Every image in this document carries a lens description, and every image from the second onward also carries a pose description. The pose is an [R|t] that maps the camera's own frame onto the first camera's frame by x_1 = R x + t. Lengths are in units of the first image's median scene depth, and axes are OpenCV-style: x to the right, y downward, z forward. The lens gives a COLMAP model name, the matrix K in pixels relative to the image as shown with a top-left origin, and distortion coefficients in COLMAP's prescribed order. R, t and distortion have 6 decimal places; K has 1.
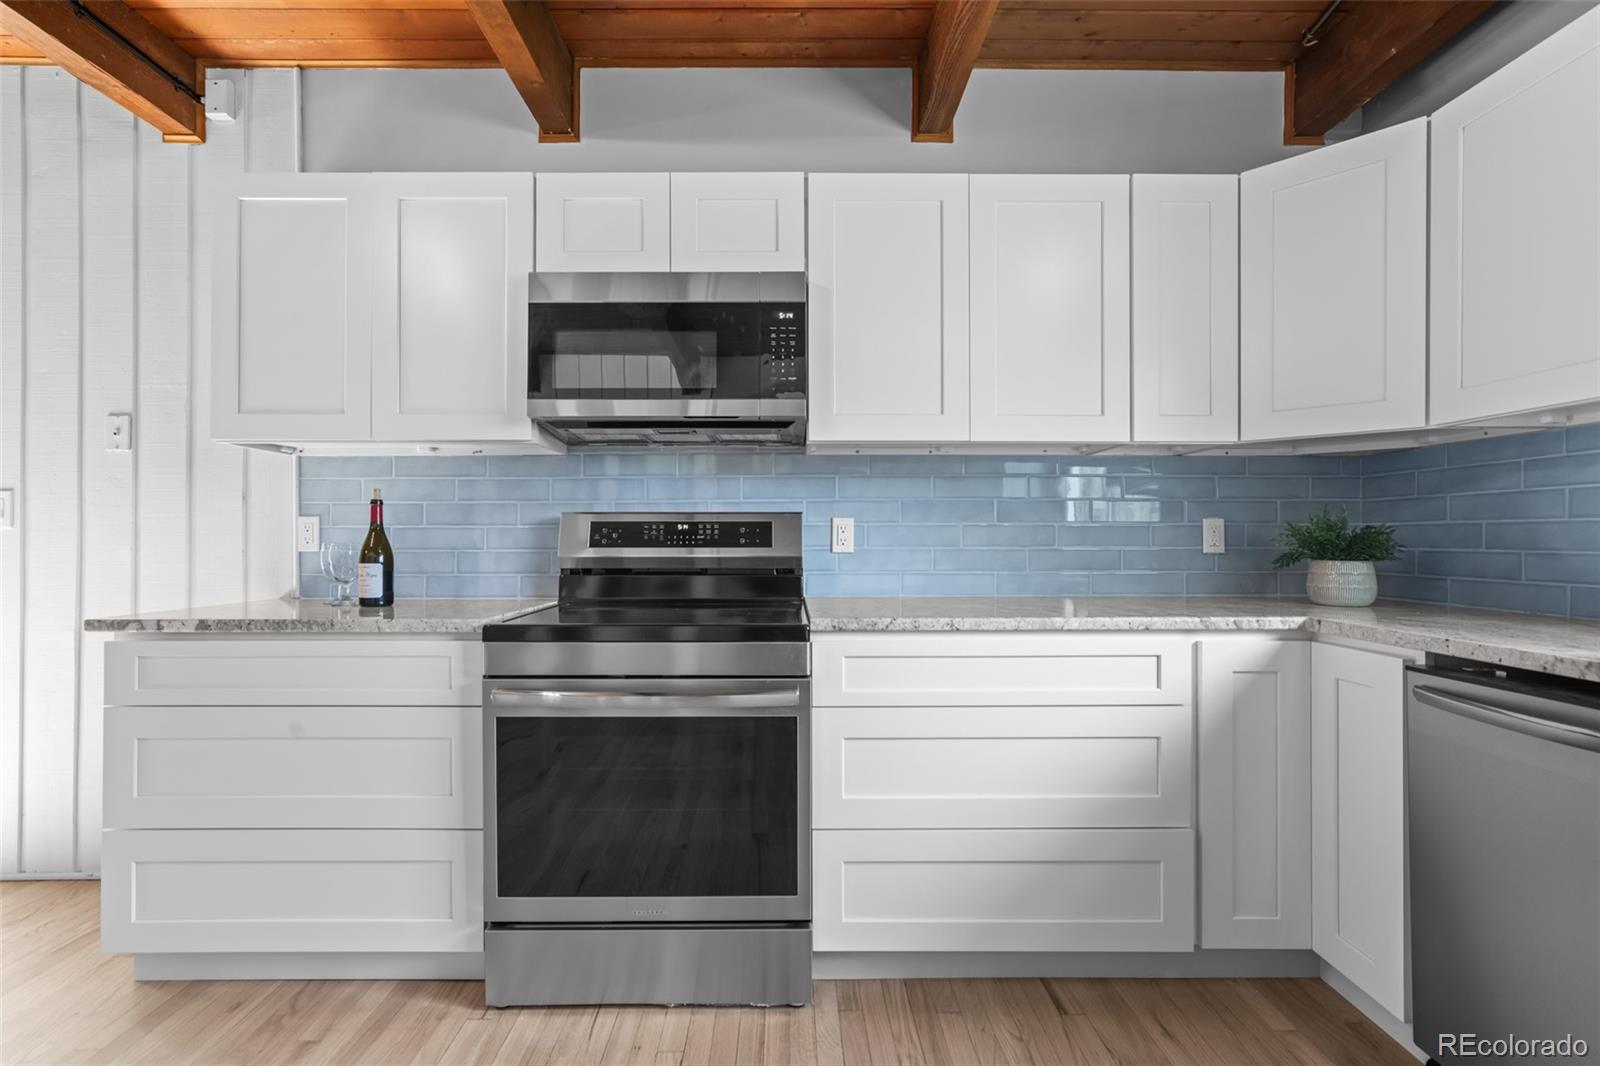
lens RADIAL K [[720.3, 0, 795.1], [0, 720.3, 542.6], [0, 0, 1]] dist [-0.010420, 0.000641]
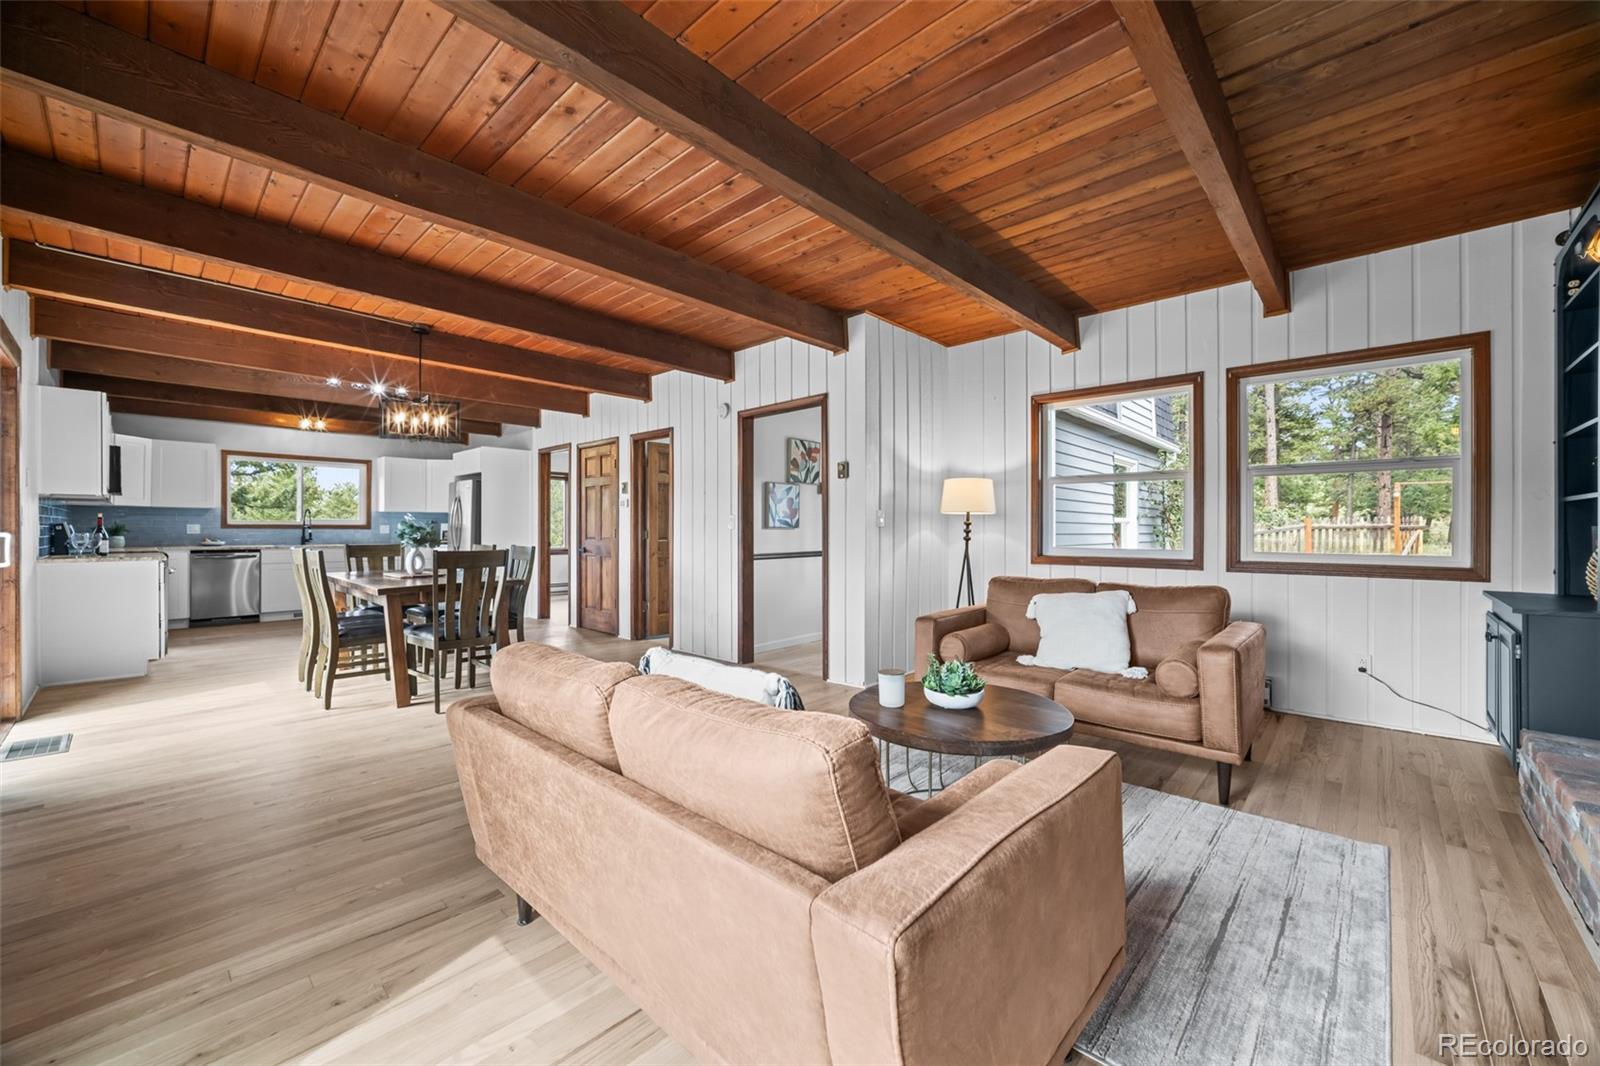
lens RADIAL K [[624.0, 0, 796.6], [0, 624.0, 530.5], [0, 0, 1]] dist [-0.006553, 0.000069]
pose [[-0.731034, -0.003248, 0.682333, -3.982623], [-0.002655, 0.999995, 0.001915, -0.018654], [-0.682336, -0.000412, -0.731039, 0.870660]]
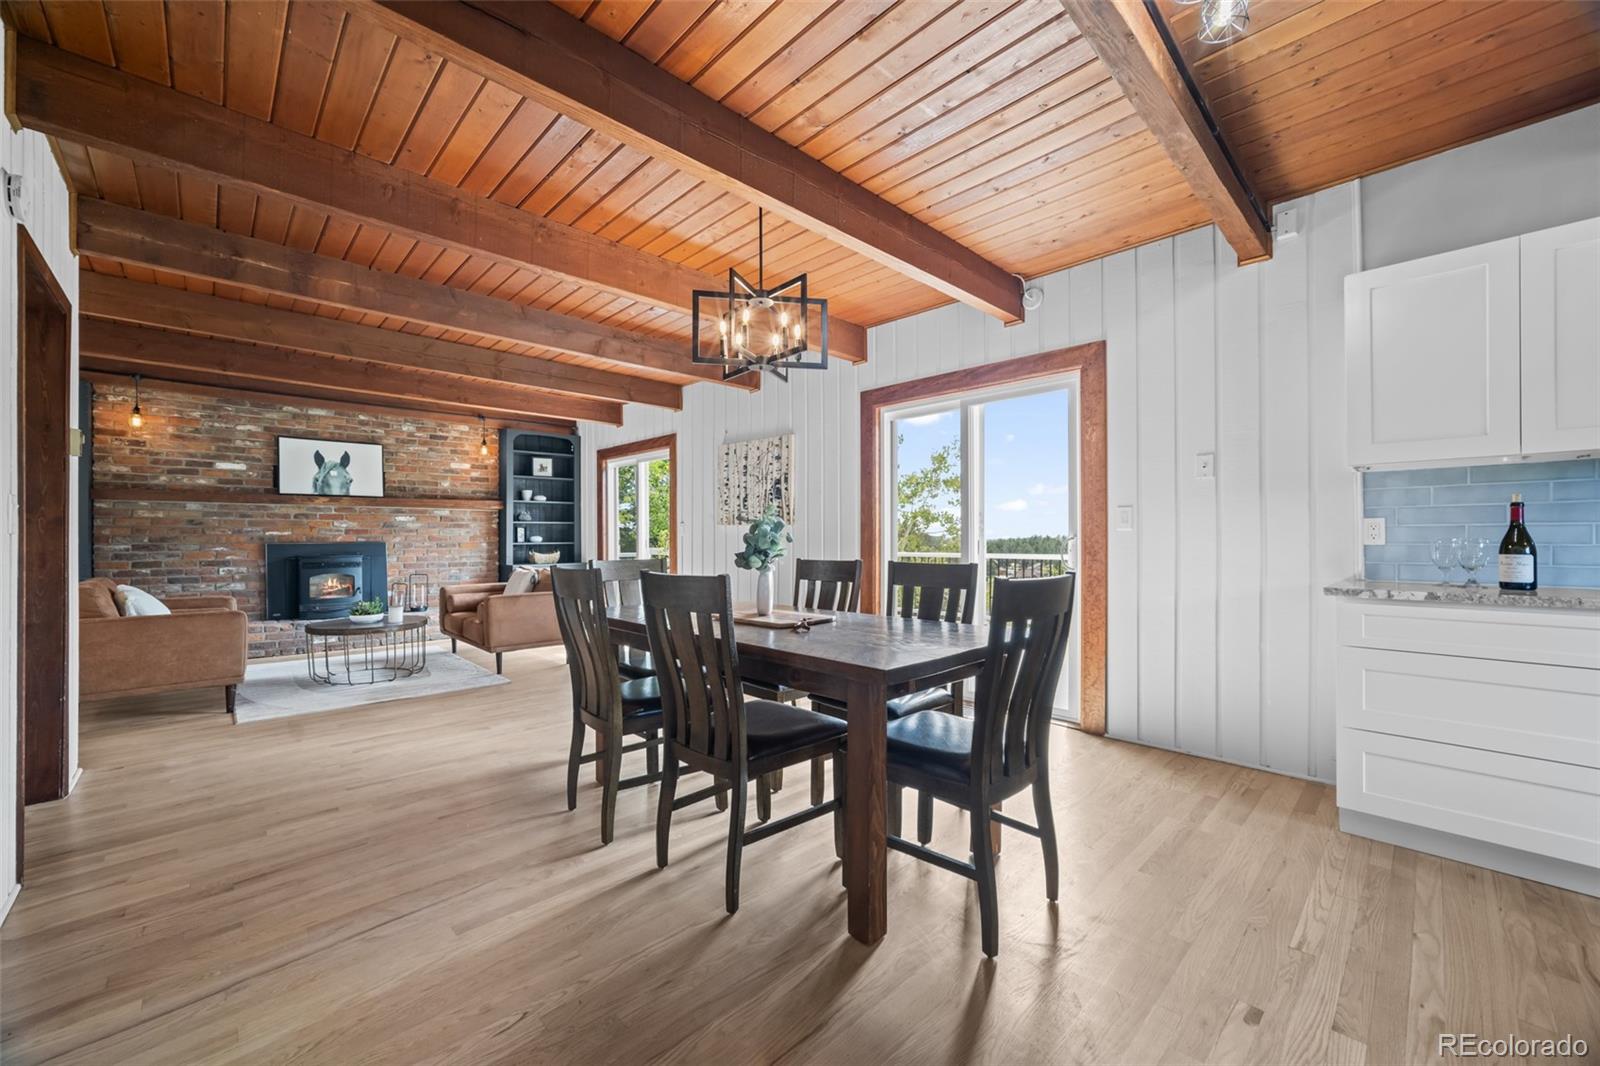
lens RADIAL K [[624.0, 0, 795.4], [0, 624.0, 536.4], [0, 0, 1]] dist [-0.006553, 0.000069]
pose [[0.692091, -0.005578, -0.721788, -0.678163], [0.002718, 0.999983, -0.005122, 0.000268], [0.721805, 0.001583, 0.692095, -0.621225]]
